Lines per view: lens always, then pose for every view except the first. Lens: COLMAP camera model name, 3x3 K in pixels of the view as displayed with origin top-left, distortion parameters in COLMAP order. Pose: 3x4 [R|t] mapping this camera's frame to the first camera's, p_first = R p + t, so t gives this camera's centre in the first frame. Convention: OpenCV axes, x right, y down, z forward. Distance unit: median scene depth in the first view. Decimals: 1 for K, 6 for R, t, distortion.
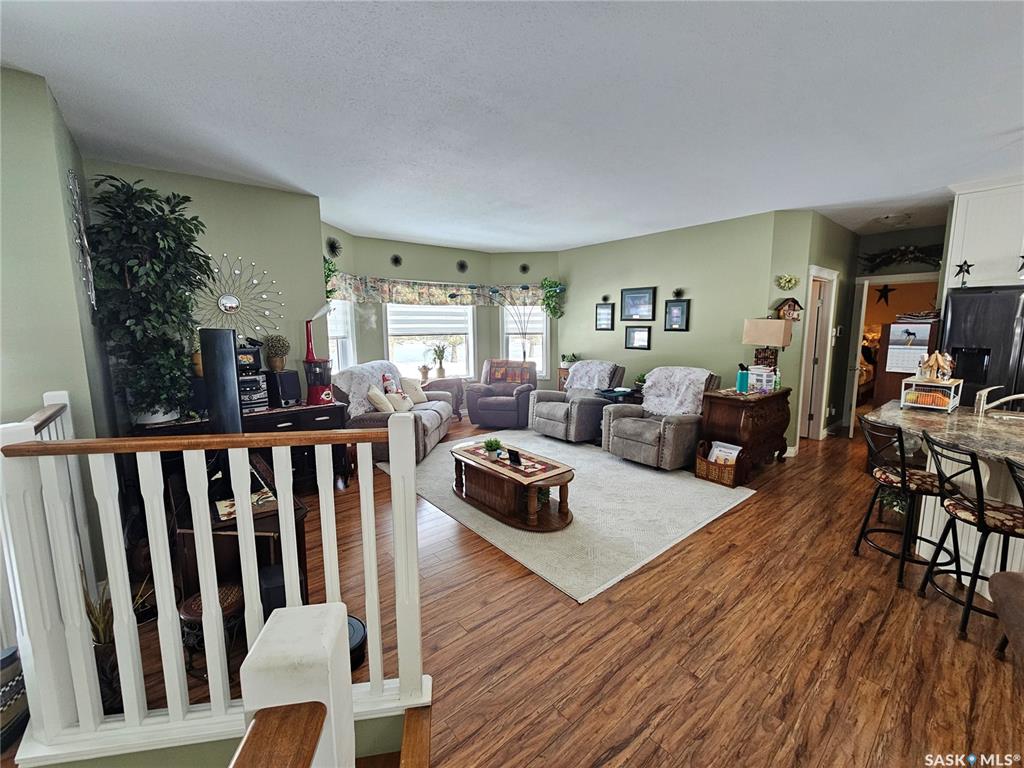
lens RADIAL K [[419.9, 0, 514.7], [0, 419.9, 377.1], [0, 0, 1]] dist [-0.002870, 0.000669]
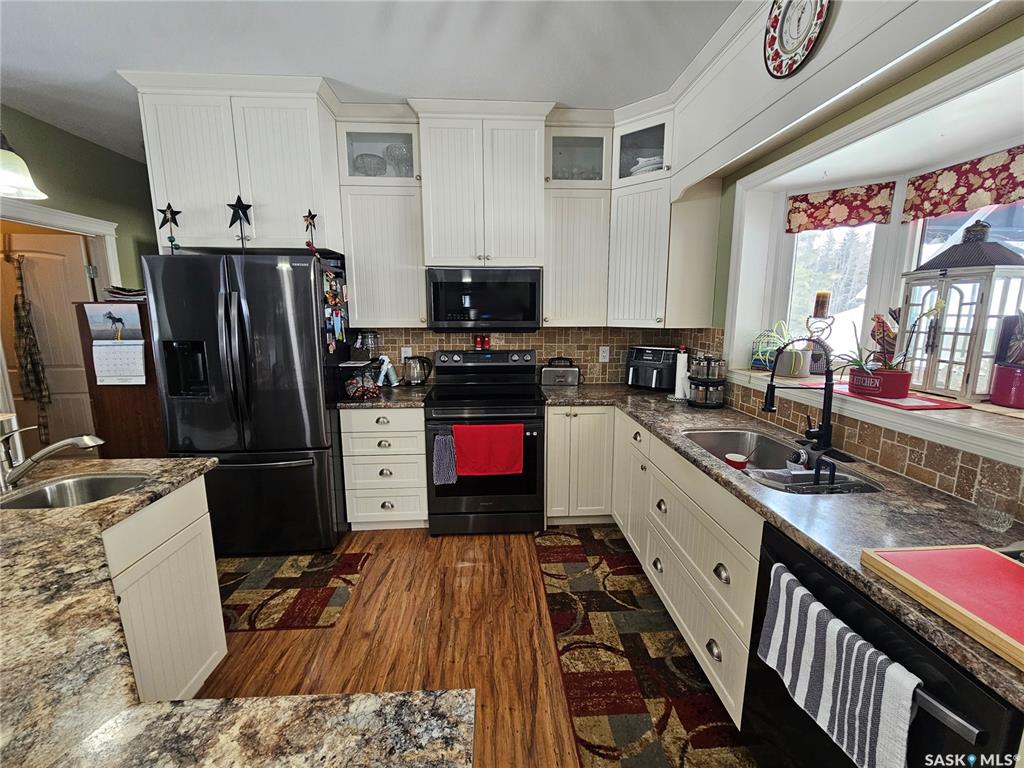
lens RADIAL K [[419.9, 0, 515.5], [0, 419.9, 377.8], [0, 0, 1]] dist [-0.002870, 0.000669]
pose [[0.592019, -0.122937, 0.796493, 0.774035], [0.100042, 0.991863, 0.078733, -0.011550], [-0.799691, 0.033071, 0.599500, 0.186519]]
